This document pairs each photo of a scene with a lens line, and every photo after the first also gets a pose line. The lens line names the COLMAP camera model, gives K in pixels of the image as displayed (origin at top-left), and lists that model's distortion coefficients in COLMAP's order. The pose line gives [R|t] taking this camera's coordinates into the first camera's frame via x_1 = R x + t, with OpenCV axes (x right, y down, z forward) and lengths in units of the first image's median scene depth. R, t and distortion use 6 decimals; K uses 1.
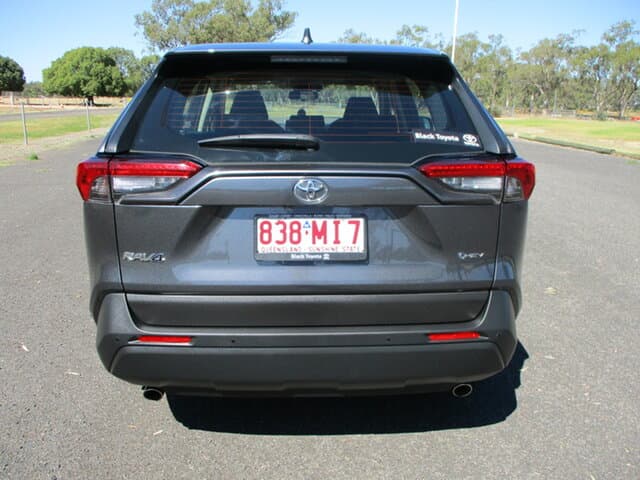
lens RADIAL K [[547.4, 0, 314.8], [0, 547.4, 228.6], [0, 0, 1]] dist [-0.052458, 0.002268]
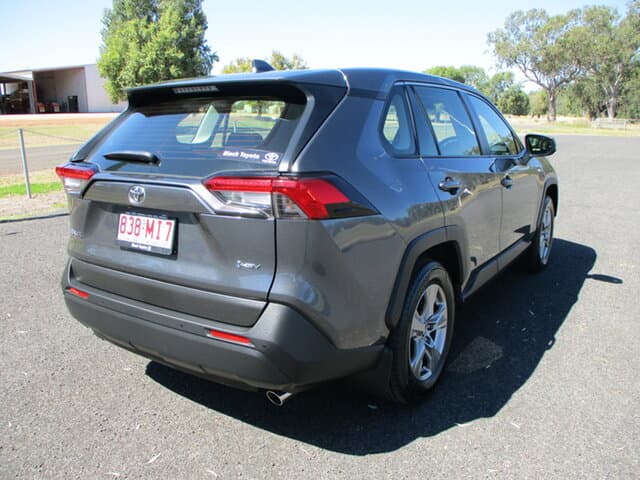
lens RADIAL K [[547.4, 0, 324.3], [0, 547.4, 223.8], [0, 0, 1]] dist [-0.052458, 0.002268]
pose [[0.828166, 0.097883, -0.551869, 0.989362], [-0.118354, 0.992970, -0.001490, -0.047876], [0.547844, 0.066550, 0.833929, 0.181057]]
